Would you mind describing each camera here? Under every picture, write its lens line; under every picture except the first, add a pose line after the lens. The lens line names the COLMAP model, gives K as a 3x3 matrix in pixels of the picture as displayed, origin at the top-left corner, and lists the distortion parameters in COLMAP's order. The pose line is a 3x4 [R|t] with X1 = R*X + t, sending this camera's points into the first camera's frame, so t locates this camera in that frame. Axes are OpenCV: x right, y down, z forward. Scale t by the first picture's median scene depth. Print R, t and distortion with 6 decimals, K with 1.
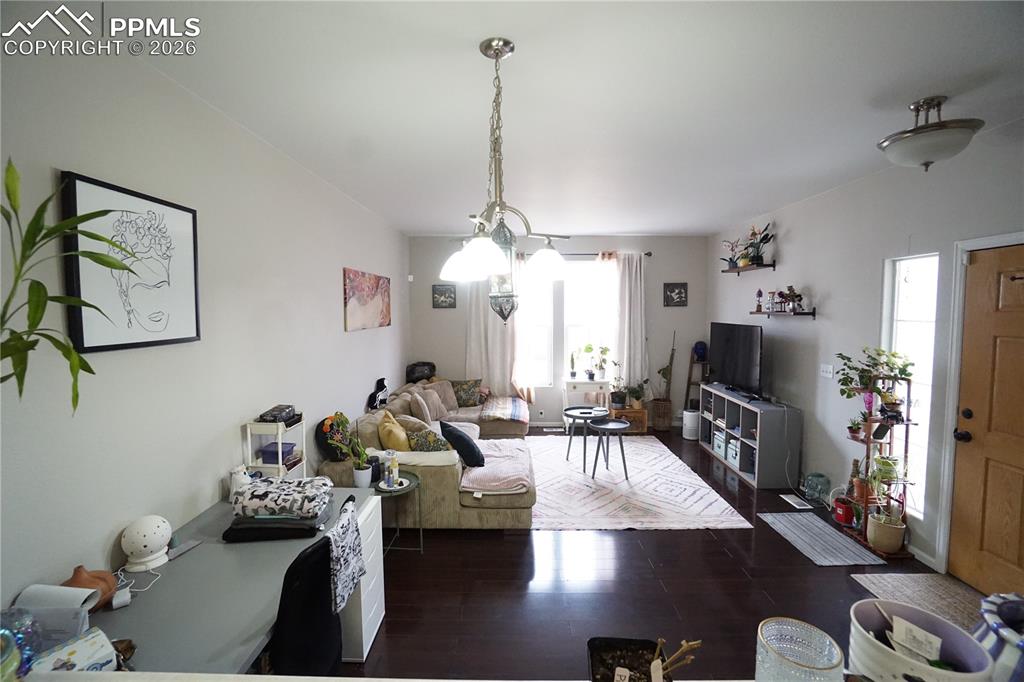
lens RADIAL K [[451.8, 0, 508.5], [0, 451.8, 338.0], [0, 0, 1]] dist [-0.064519, 0.023967]
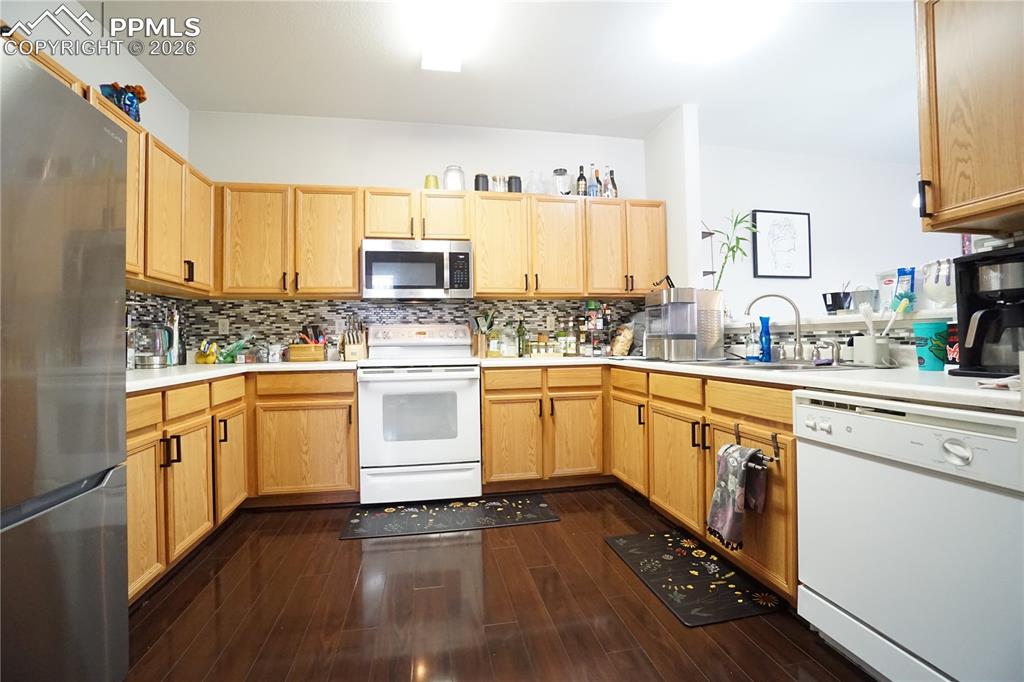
lens RADIAL K [[451.8, 0, 508.5], [0, 451.8, 338.0], [0, 0, 1]] dist [-0.064519, 0.023967]
pose [[0.197266, -0.005909, -0.980332, 0.424268], [-0.049612, 0.998640, -0.016003, 0.162992], [0.979094, 0.051793, 0.196705, -0.306499]]
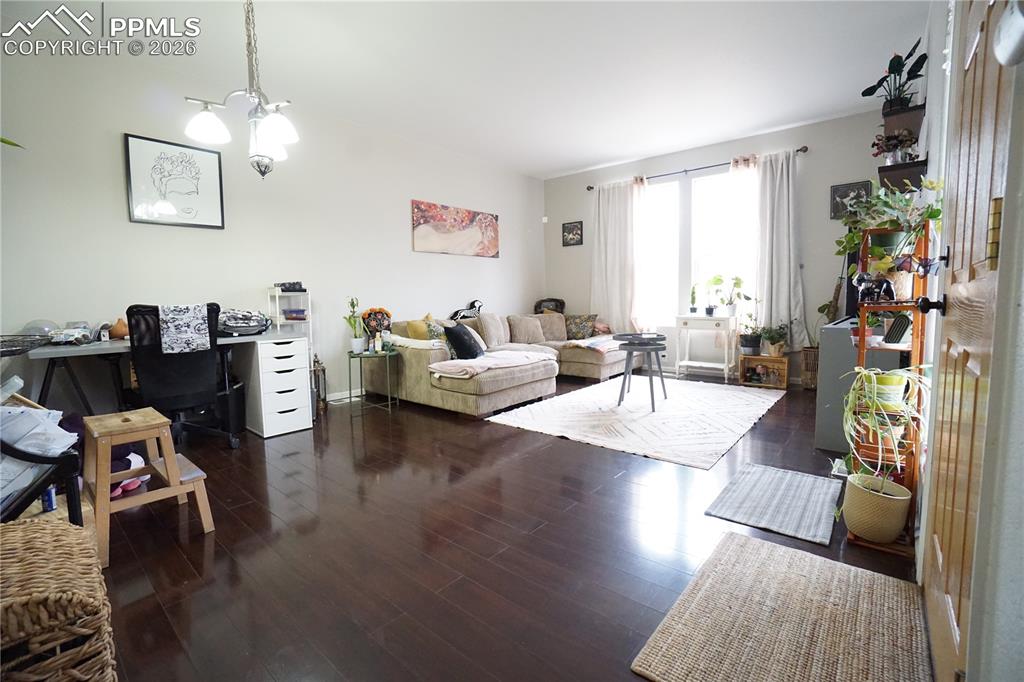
lens RADIAL K [[451.8, 0, 508.5], [0, 451.8, 338.0], [0, 0, 1]] dist [-0.064519, 0.023967]
pose [[0.765085, 0.046792, -0.642227, 0.561758], [-0.028288, 0.998836, 0.039075, 0.146309], [0.643308, -0.011728, 0.765518, 0.176516]]
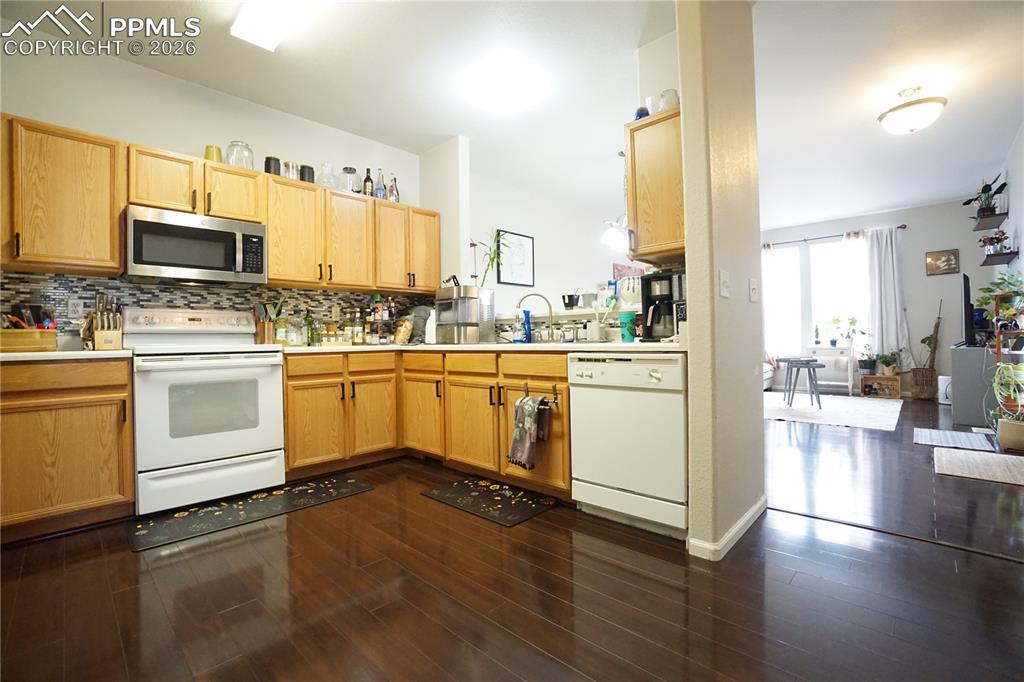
lens RADIAL K [[451.8, 0, 508.5], [0, 451.8, 338.0], [0, 0, 1]] dist [-0.064519, 0.023967]
pose [[0.728738, -0.011226, -0.684700, 0.447632], [-0.029768, 0.998401, -0.048052, 0.193997], [0.684145, 0.055400, 0.727239, -0.451144]]
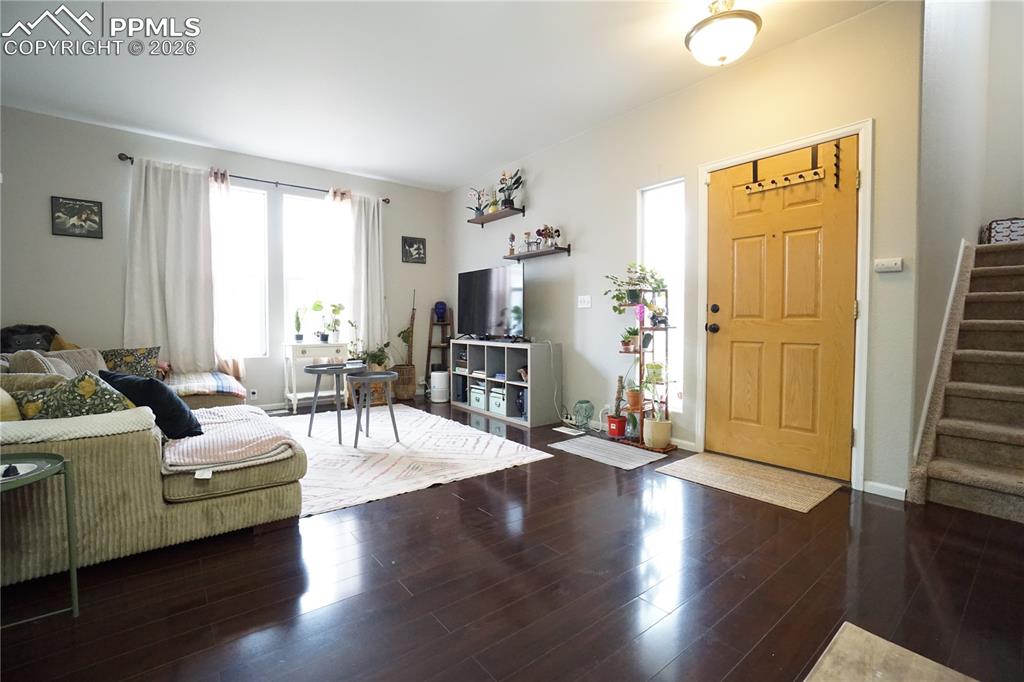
lens RADIAL K [[451.8, 0, 508.5], [0, 451.8, 338.0], [0, 0, 1]] dist [-0.064519, 0.023967]
pose [[0.777110, -0.017532, 0.629120, -0.080812], [0.035456, 0.999244, -0.015951, 0.142495], [-0.628365, 0.034702, 0.777144, 0.230342]]
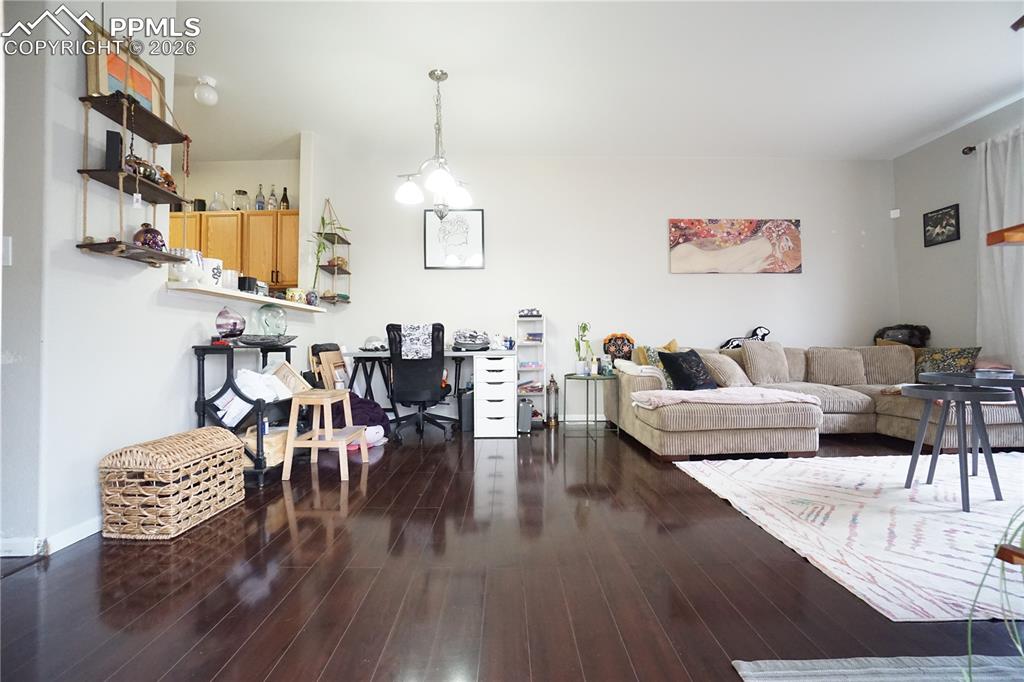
lens RADIAL K [[451.8, 0, 508.5], [0, 451.8, 338.0], [0, 0, 1]] dist [-0.064519, 0.023967]
pose [[0.018150, -0.013141, -0.999749, 0.669091], [-0.057040, 0.998272, -0.014158, 0.163997], [0.998207, 0.057282, 0.017369, 0.489432]]
